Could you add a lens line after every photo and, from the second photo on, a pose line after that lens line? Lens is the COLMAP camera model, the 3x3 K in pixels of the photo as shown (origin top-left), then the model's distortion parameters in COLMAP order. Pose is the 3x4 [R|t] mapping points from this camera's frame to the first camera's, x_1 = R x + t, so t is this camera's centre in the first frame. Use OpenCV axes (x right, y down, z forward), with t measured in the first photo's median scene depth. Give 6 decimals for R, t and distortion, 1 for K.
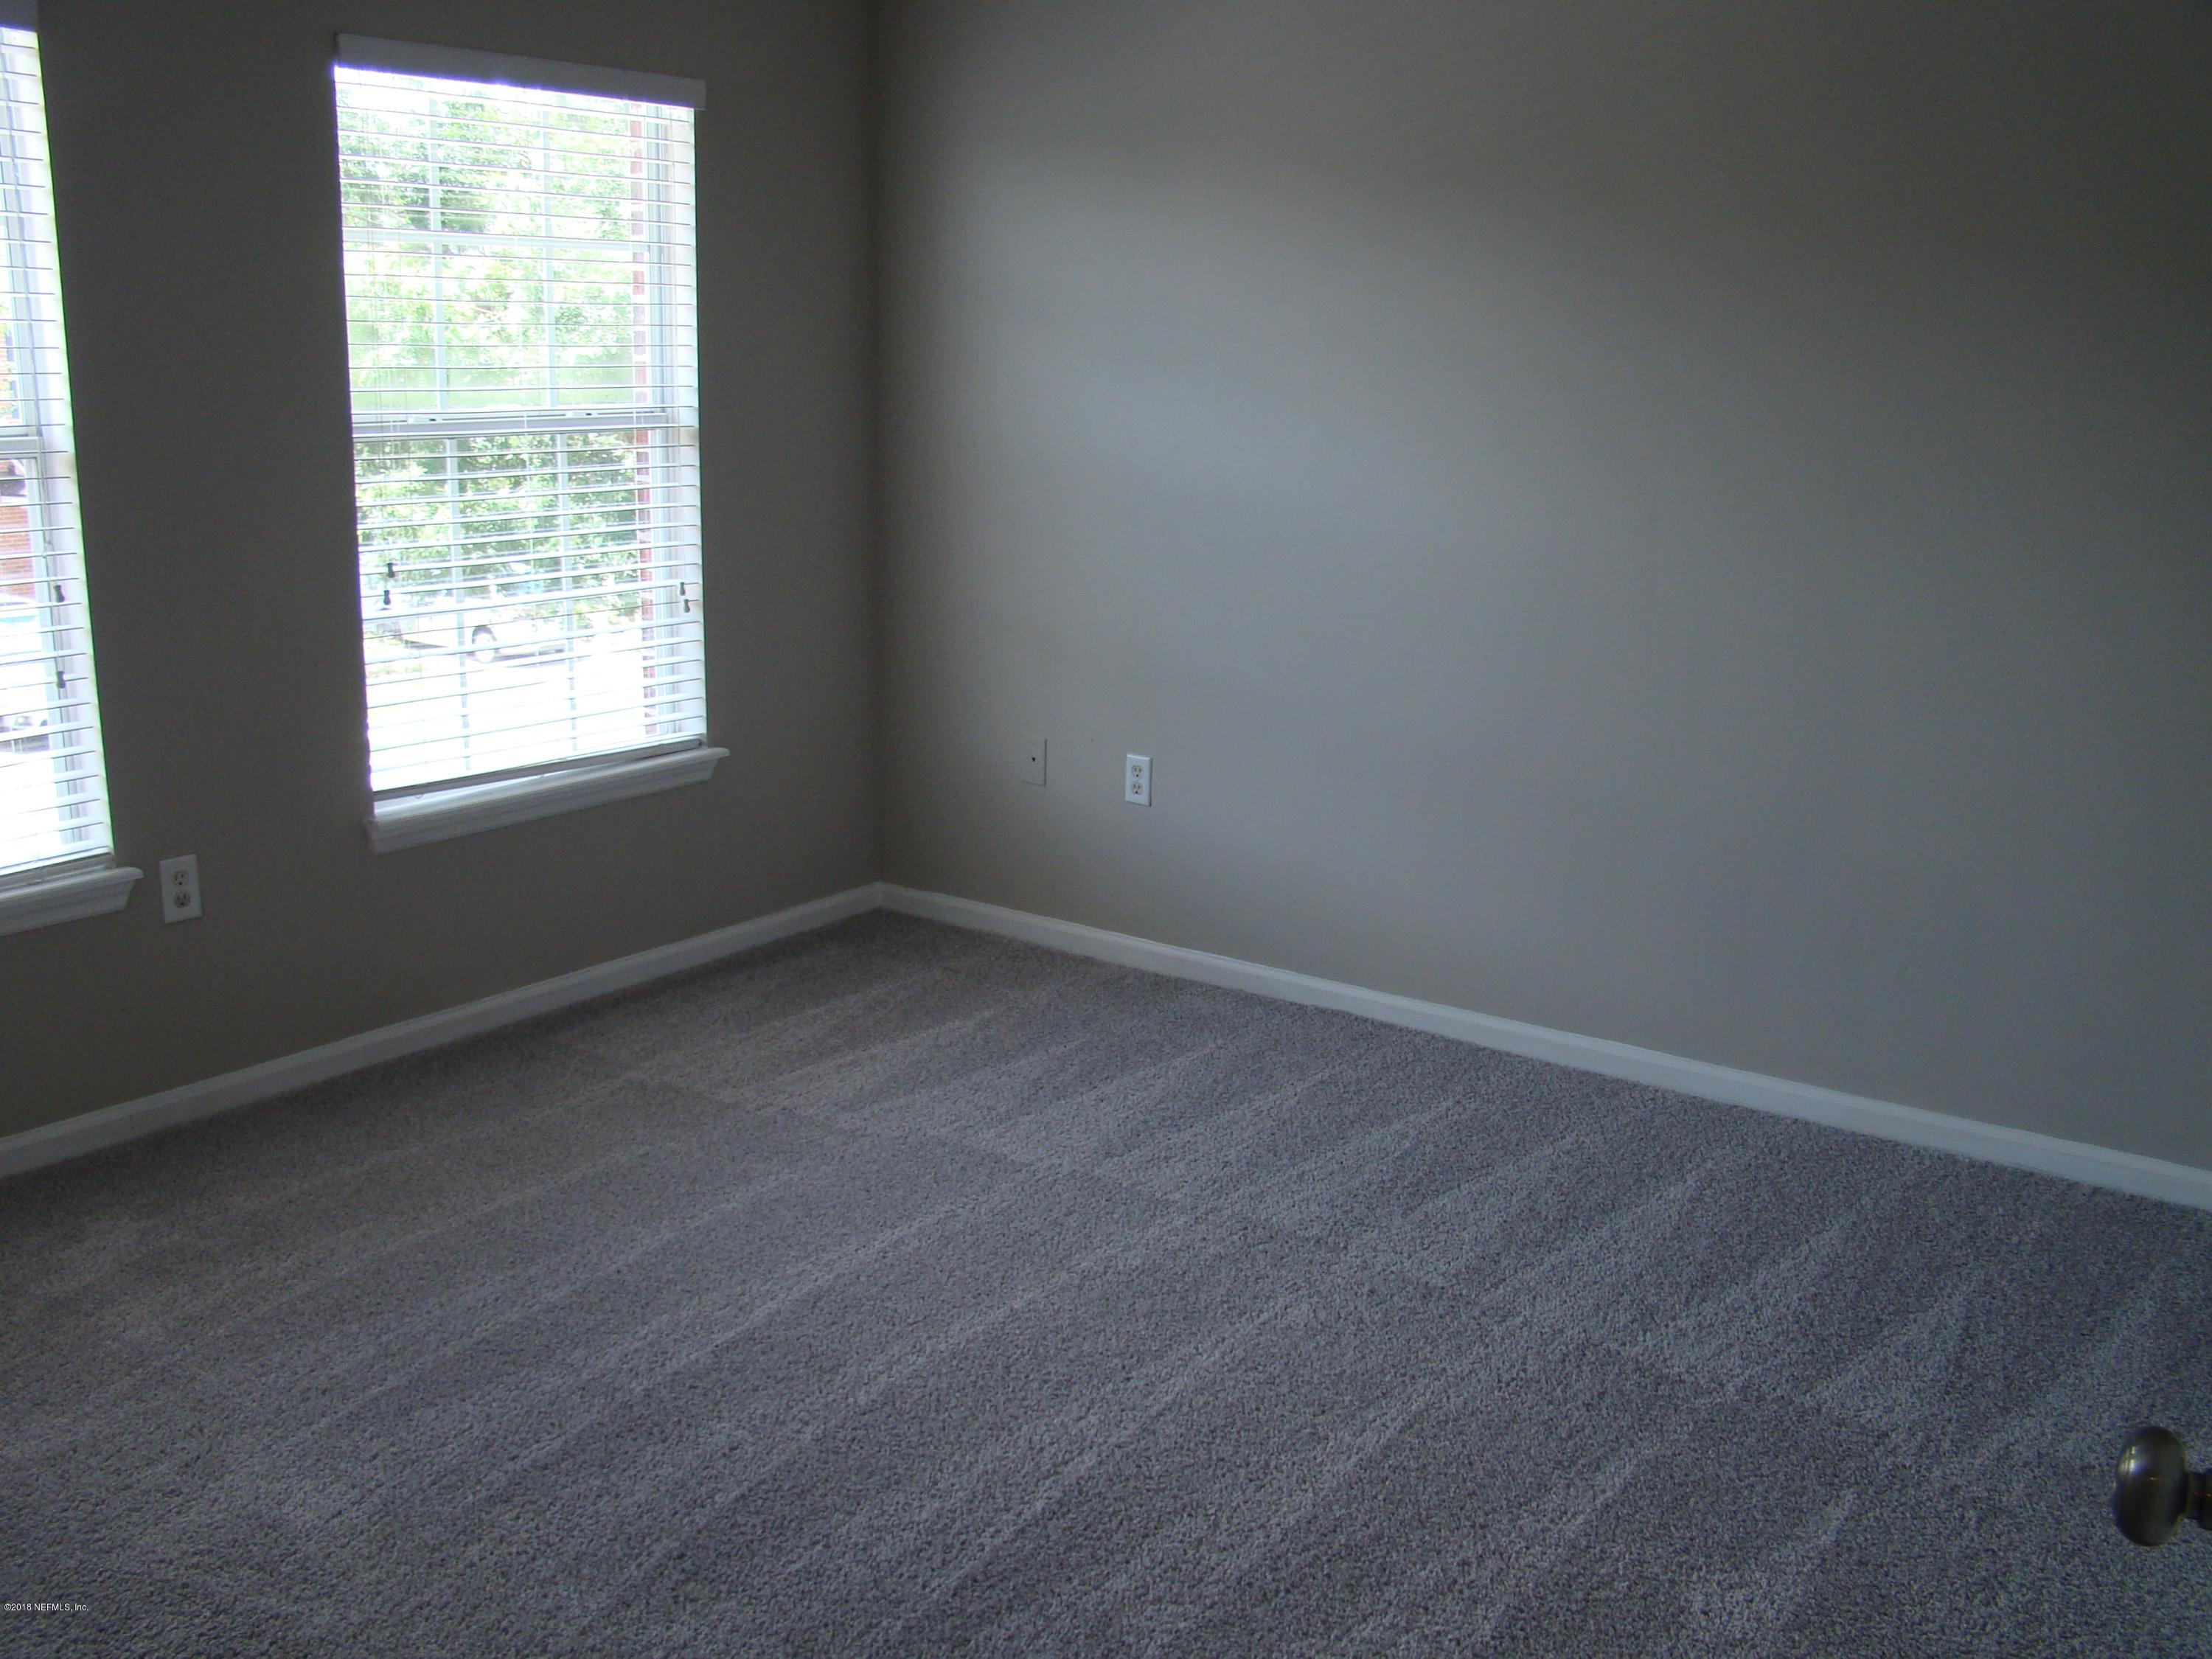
lens RADIAL K [[2051.5, 0, 1113.7], [0, 2051.5, 835.1], [0, 0, 1]] dist [-0.129577, 0.000000]
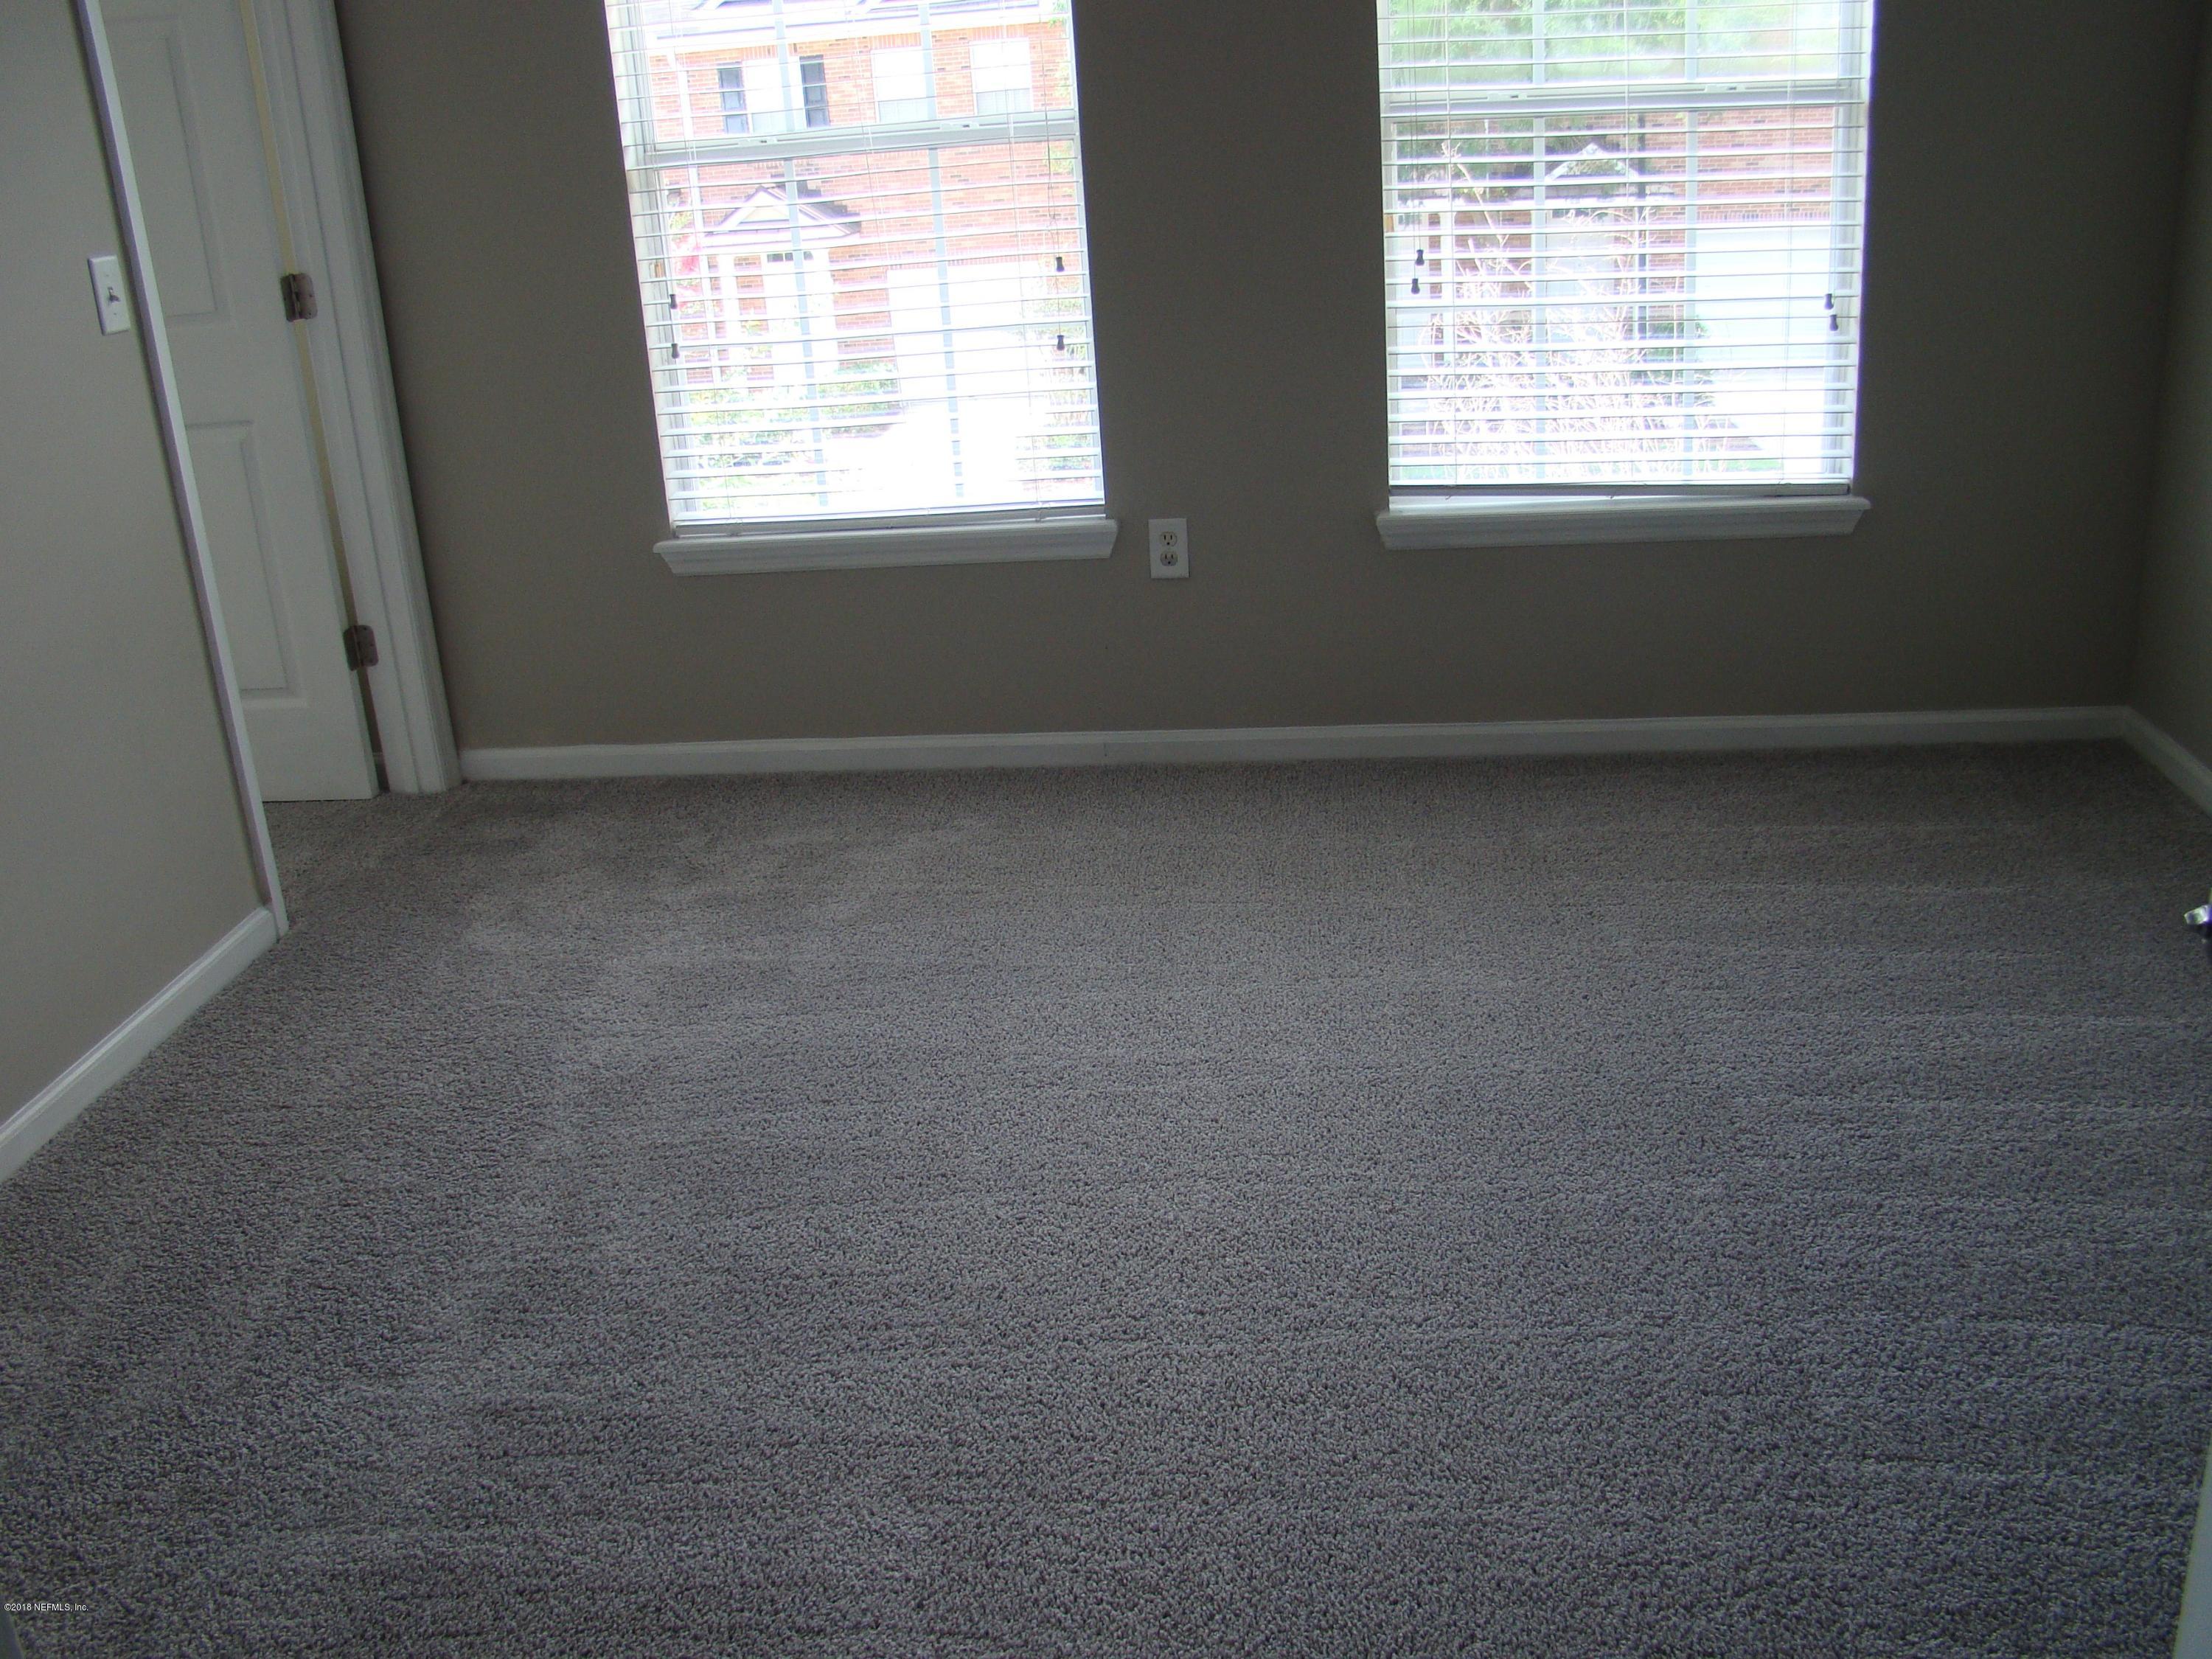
lens RADIAL K [[2051.5, 0, 1115.8], [0, 2051.5, 821.1], [0, 0, 1]] dist [-0.129577, 0.000000]
pose [[0.489947, 0.254426, -0.833798, 0.441451], [-0.134978, 0.967068, 0.215778, -0.060585], [0.861239, 0.006825, 0.508154, 0.387215]]
